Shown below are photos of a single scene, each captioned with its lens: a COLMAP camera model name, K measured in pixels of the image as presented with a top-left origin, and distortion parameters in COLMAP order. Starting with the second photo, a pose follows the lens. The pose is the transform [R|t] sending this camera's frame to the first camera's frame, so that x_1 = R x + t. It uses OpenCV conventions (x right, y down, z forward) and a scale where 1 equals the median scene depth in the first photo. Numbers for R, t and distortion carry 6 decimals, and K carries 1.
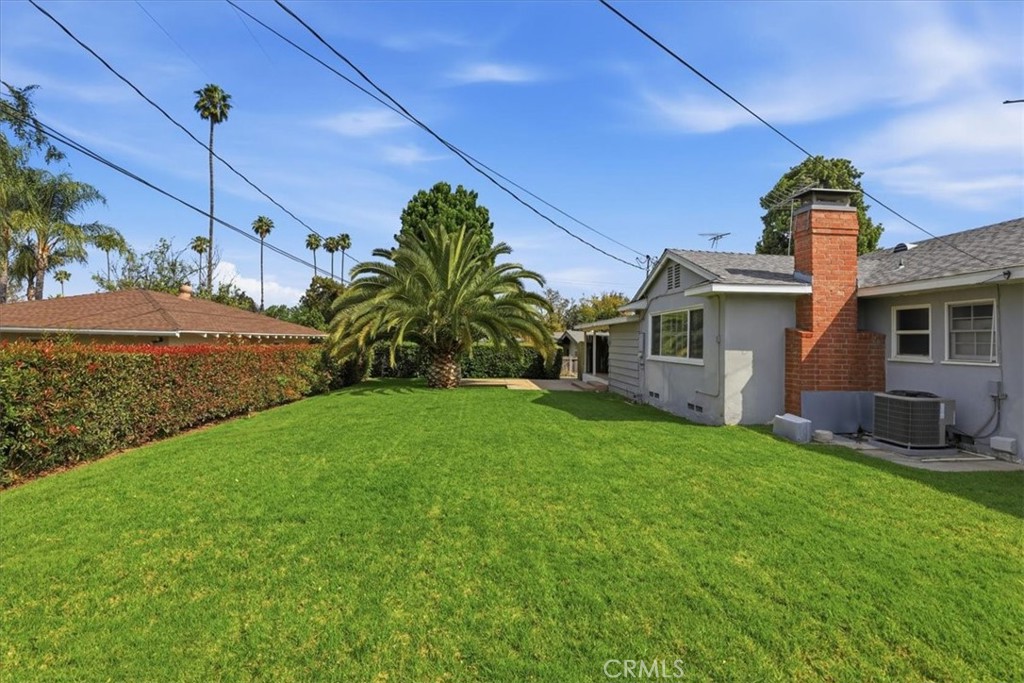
lens RADIAL K [[492.2, 0, 515.1], [0, 492.2, 337.2], [0, 0, 1]] dist [-0.023971, 0.001161]
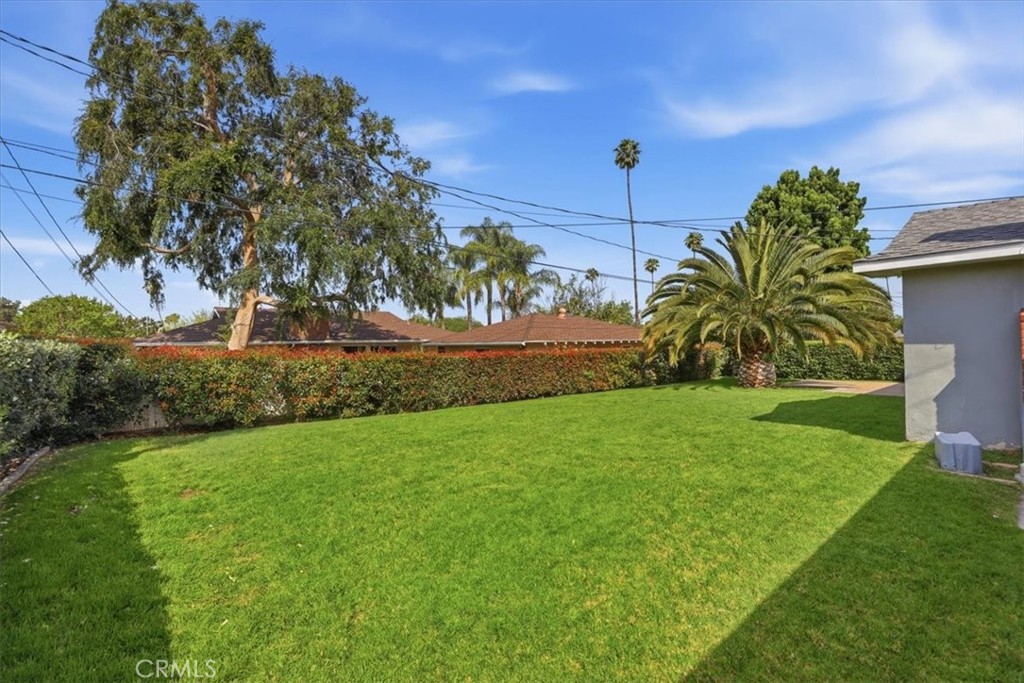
lens RADIAL K [[477.5, 0, 515.5], [0, 477.5, 352.4], [0, 0, 1]] dist [-0.017418, 0.000508]
pose [[0.612409, -0.015552, -0.790388, 0.438314], [0.037869, 0.999236, 0.009680, 0.005760], [0.789633, -0.035860, 0.612530, 0.033978]]
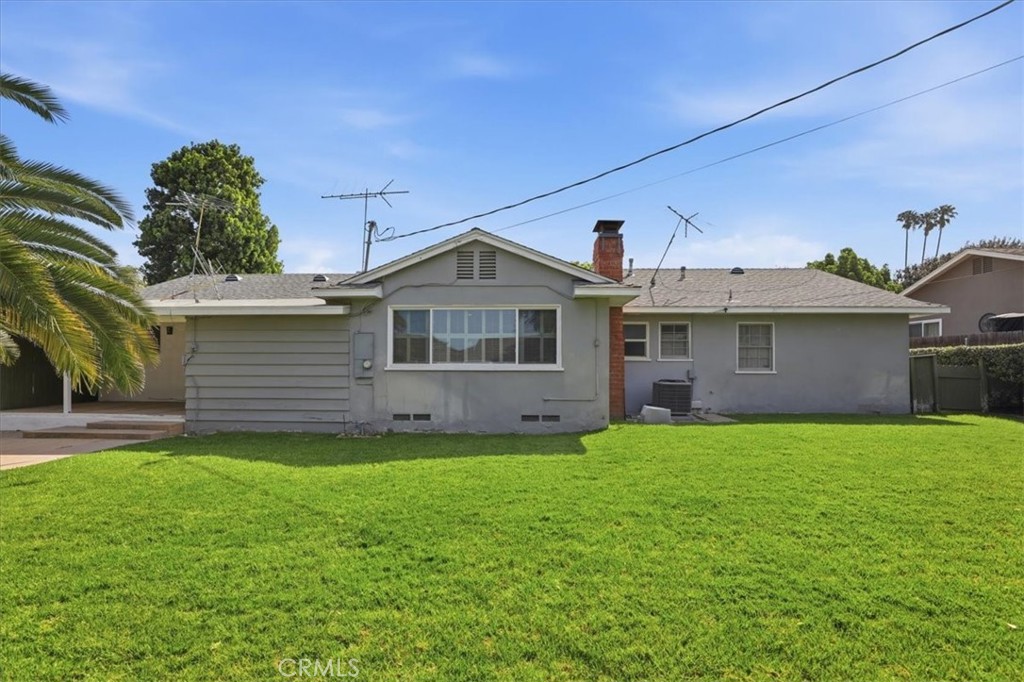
lens RADIAL K [[477.5, 0, 515.5], [0, 477.5, 351.9], [0, 0, 1]] dist [-0.017418, 0.000508]
pose [[0.095187, 0.000055, 0.995459, -0.399462], [-0.010190, 0.999948, 0.000919, 0.016900], [-0.995407, -0.010232, 0.095183, 0.751936]]
